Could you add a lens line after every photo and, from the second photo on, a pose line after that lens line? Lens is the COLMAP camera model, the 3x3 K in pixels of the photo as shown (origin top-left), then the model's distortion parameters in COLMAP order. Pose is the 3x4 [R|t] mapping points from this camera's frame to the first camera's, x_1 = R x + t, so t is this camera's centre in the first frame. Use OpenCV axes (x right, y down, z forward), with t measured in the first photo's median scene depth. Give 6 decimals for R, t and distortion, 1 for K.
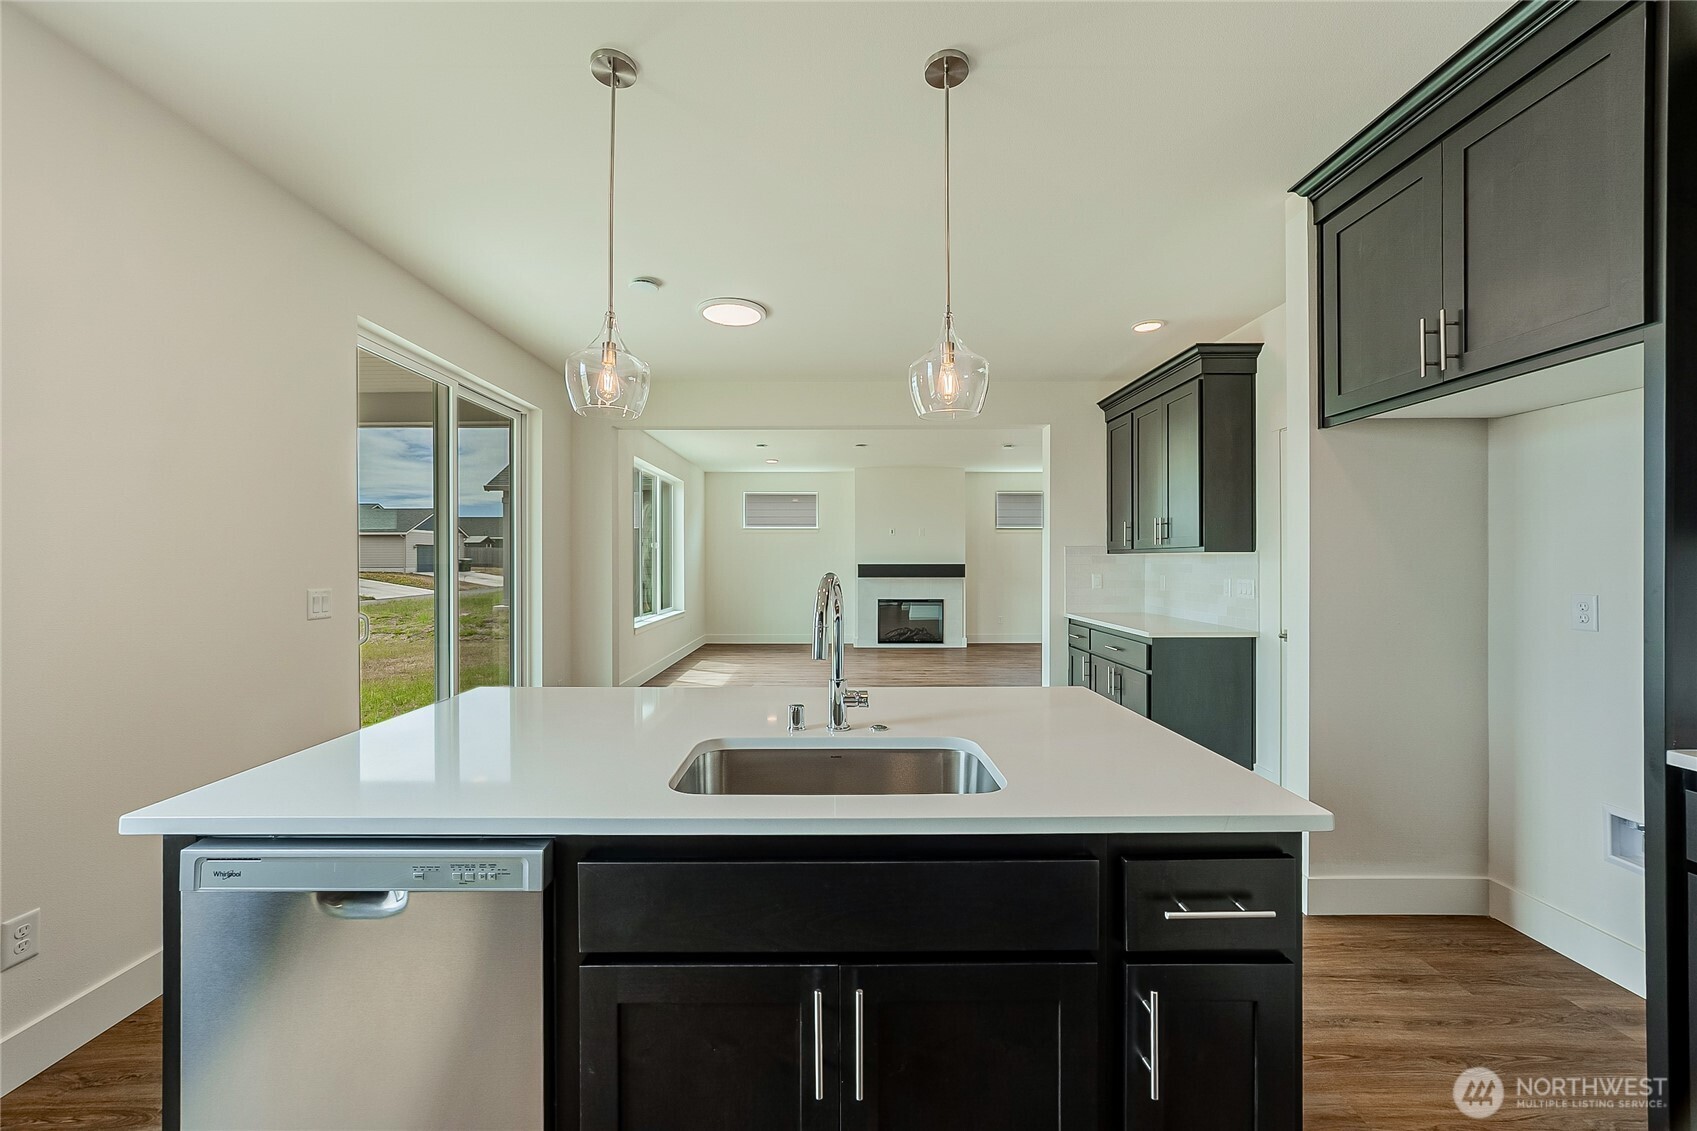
lens RADIAL K [[655.6, 0, 884.4], [0, 655.6, 565.3], [0, 0, 1]] dist [-0.017432, 0.002265]
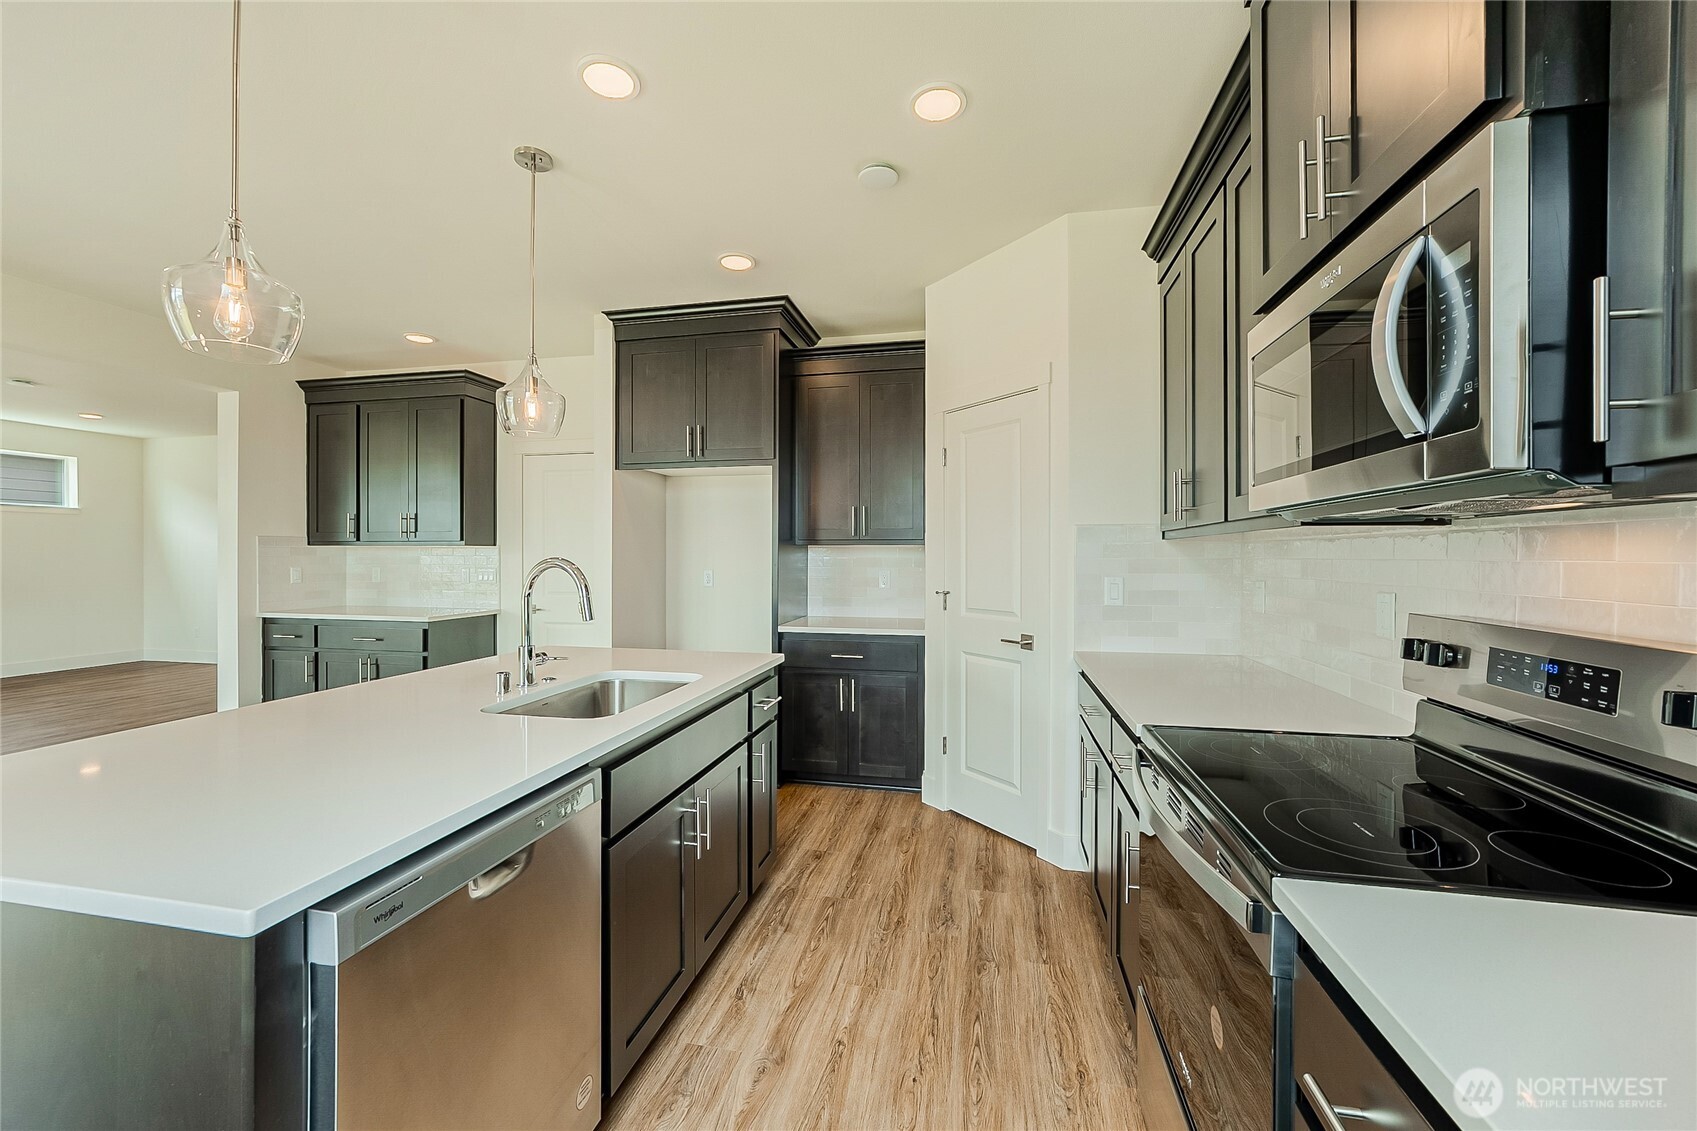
lens RADIAL K [[655.6, 0, 847.0], [0, 655.6, 559.6], [0, 0, 1]] dist [-0.017432, 0.002265]
pose [[0.188675, -0.007343, 0.982012, -0.412171], [0.007337, 0.999955, 0.006067, 0.002606], [-0.982012, 0.006060, 0.188720, 0.072660]]
